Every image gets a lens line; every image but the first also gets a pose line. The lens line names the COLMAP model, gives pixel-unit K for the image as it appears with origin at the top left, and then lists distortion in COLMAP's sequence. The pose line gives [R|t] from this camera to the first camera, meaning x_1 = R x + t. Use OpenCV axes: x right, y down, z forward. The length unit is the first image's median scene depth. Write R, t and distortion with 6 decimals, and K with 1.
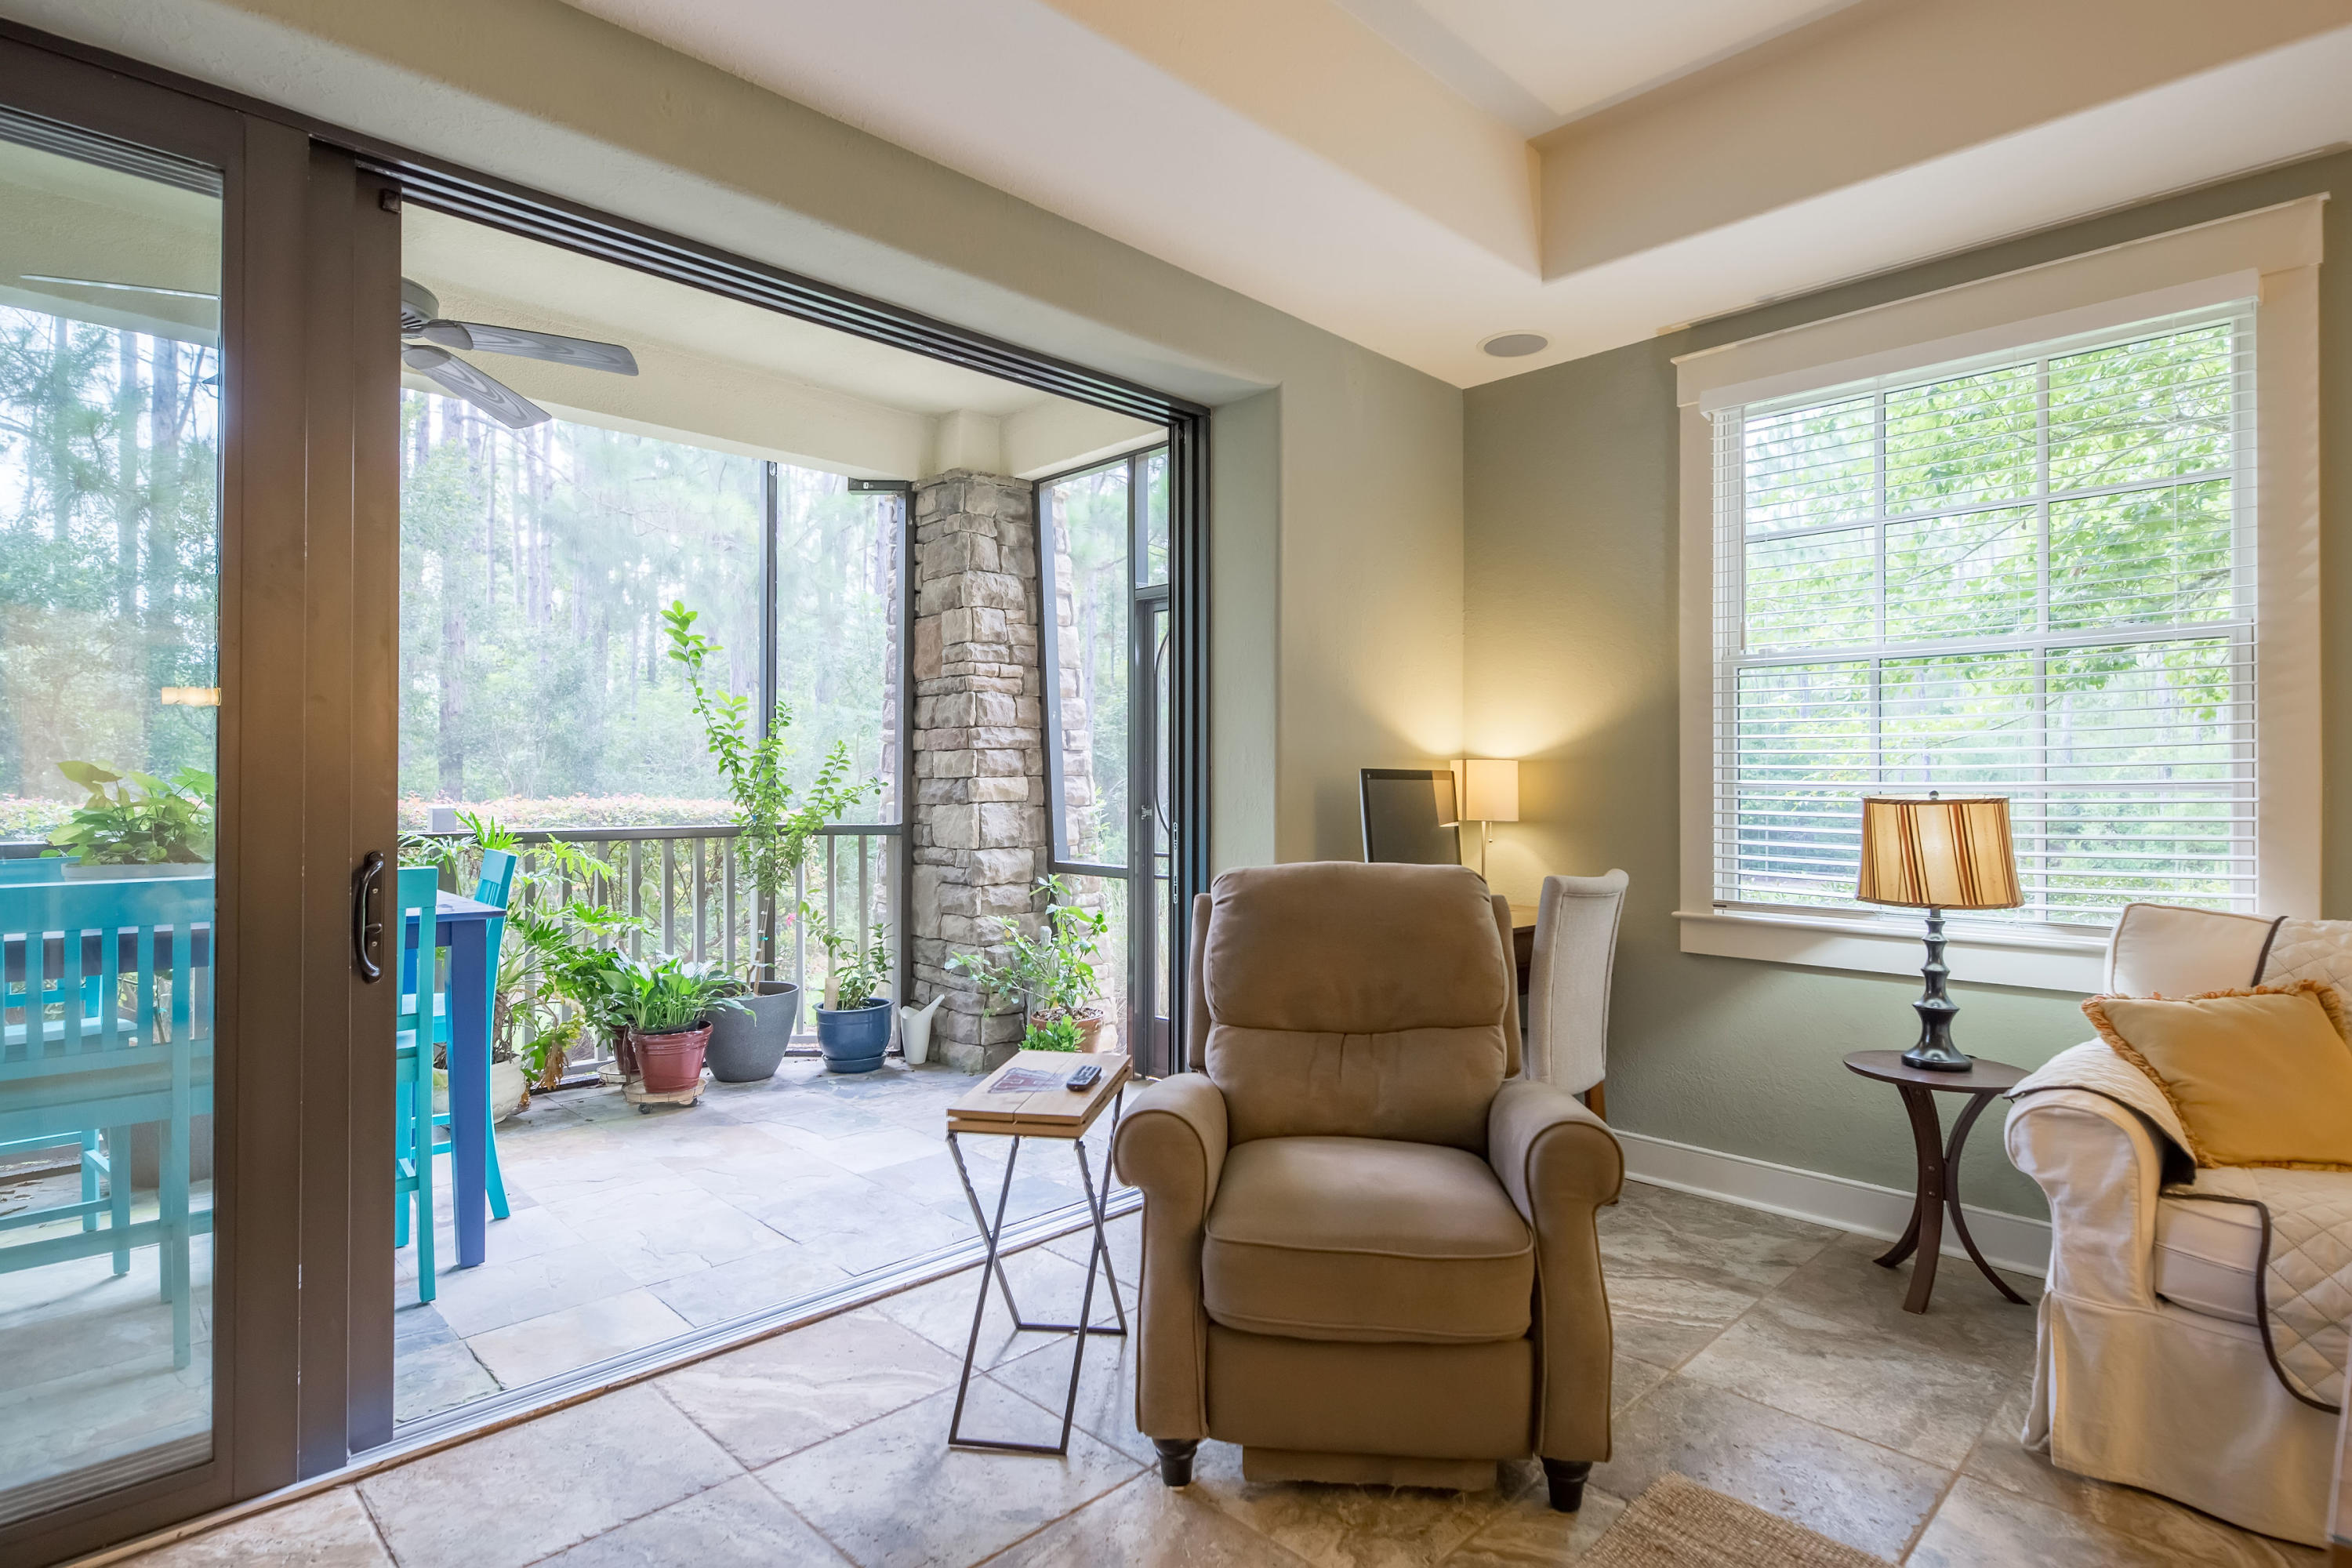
lens RADIAL K [[1207.9, 0, 1179.7], [0, 1207.9, 779.1], [0, 0, 1]] dist [-0.000159, -0.000007]
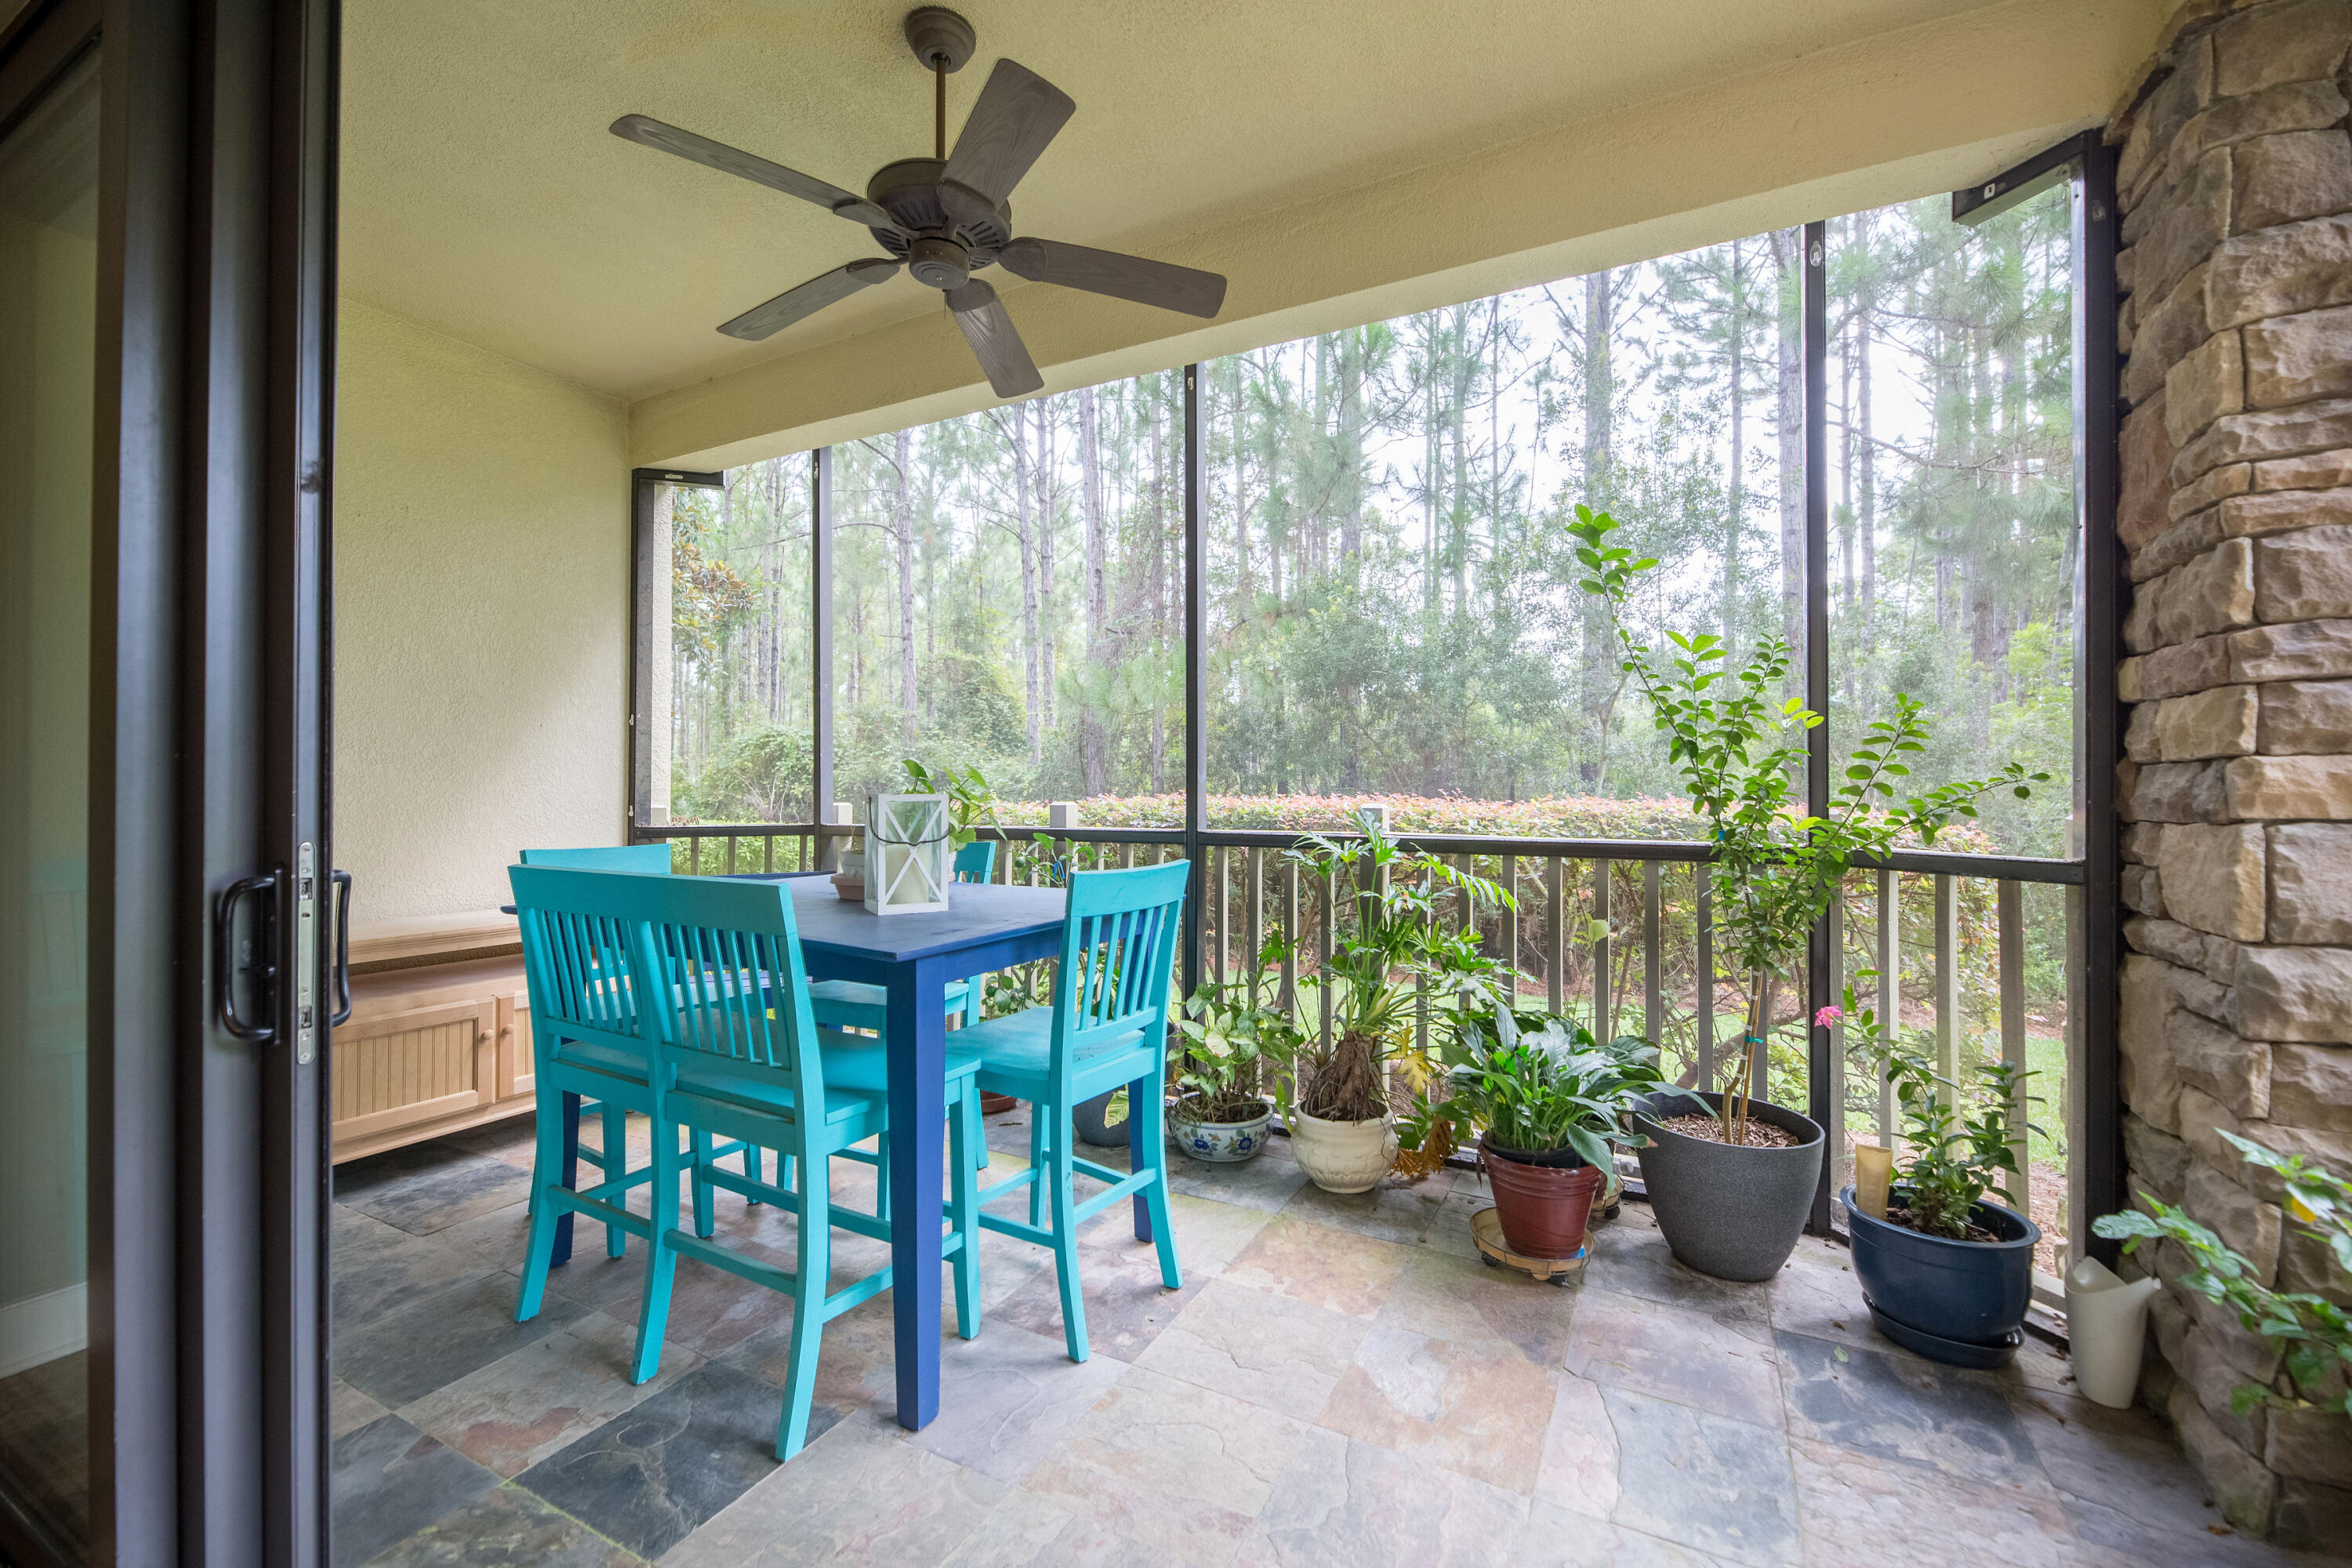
lens RADIAL K [[968.0, 0, 1176.2], [0, 968.0, 773.1], [0, 0, 1]] dist [-0.008043, -0.000883]
pose [[0.304573, -0.013715, -0.952390, 0.017285], [0.001142, 0.999901, -0.014034, 0.007826], [0.952488, 0.003187, 0.304558, 0.569073]]
